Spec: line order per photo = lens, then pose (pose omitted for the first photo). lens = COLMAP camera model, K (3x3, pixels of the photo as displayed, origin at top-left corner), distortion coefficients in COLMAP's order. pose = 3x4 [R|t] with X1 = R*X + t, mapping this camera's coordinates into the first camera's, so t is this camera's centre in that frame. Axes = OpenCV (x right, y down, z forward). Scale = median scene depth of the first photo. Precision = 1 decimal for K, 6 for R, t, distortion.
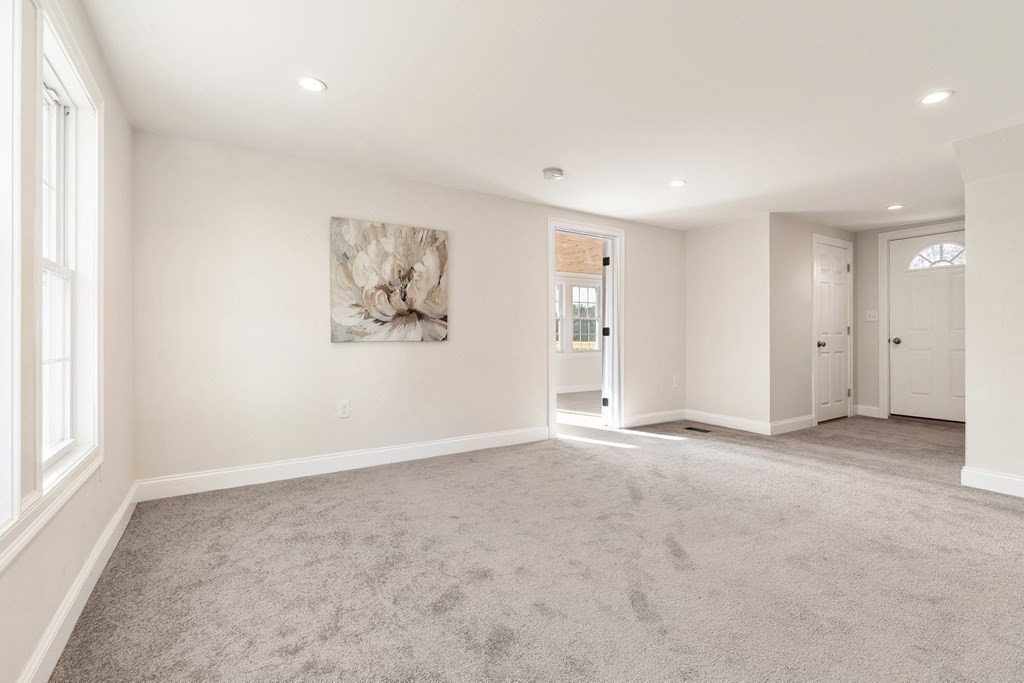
lens RADIAL K [[464.3, 0, 510.4], [0, 464.3, 336.3], [0, 0, 1]] dist [0.003895, 0.000438]
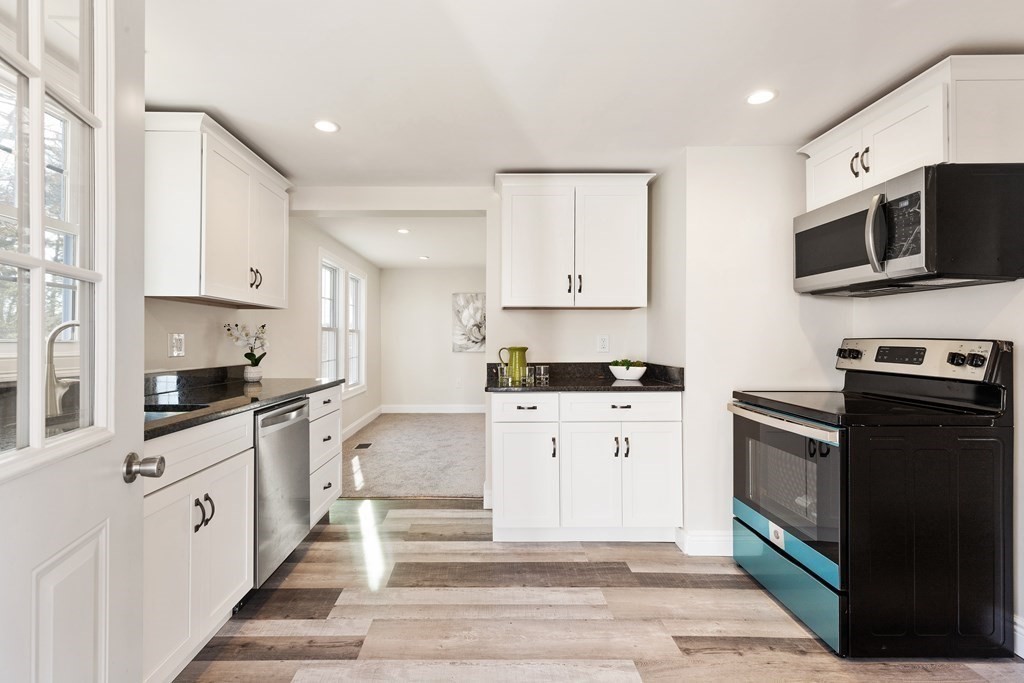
lens RADIAL K [[469.8, 0, 481.2], [0, 469.8, 339.2], [0, 0, 1]] dist [0.003150, -0.003890]
pose [[0.836041, -0.000292, -0.548667, 0.861915], [-0.001615, 0.999994, -0.002992, -0.037661], [0.548665, 0.003388, 0.836035, -0.697177]]
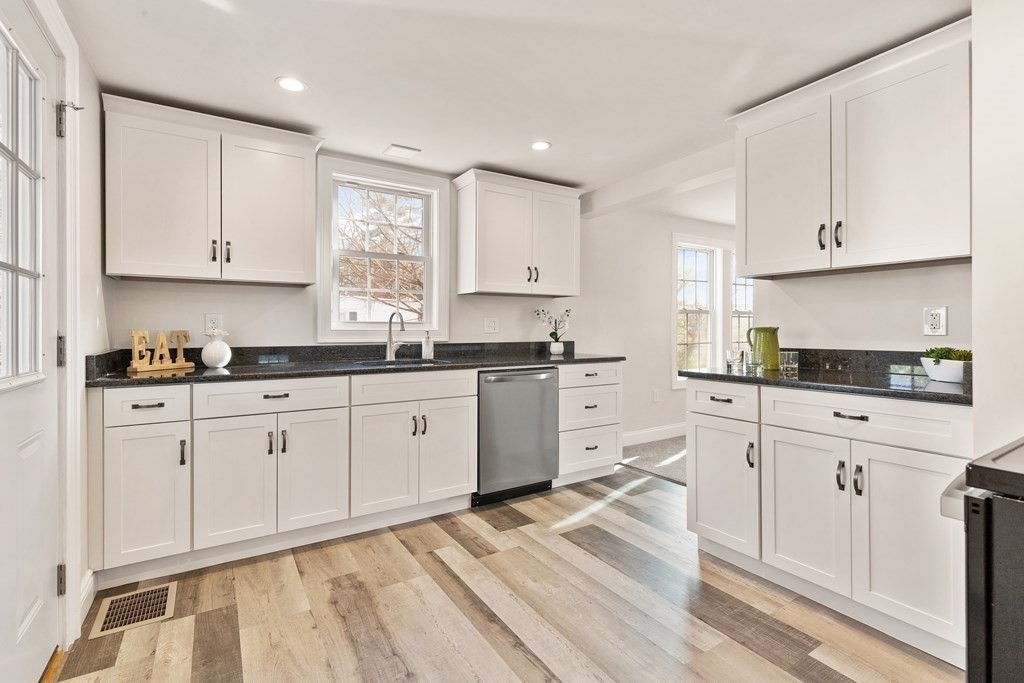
lens RADIAL K [[464.3, 0, 510.4], [0, 464.3, 336.3], [0, 0, 1]] dist [0.003895, 0.000438]
pose [[-0.009954, 0.019309, -0.999764, 1.116512], [-0.000235, 0.999813, 0.019312, -0.026299], [0.999950, 0.000427, -0.009947, -0.312992]]
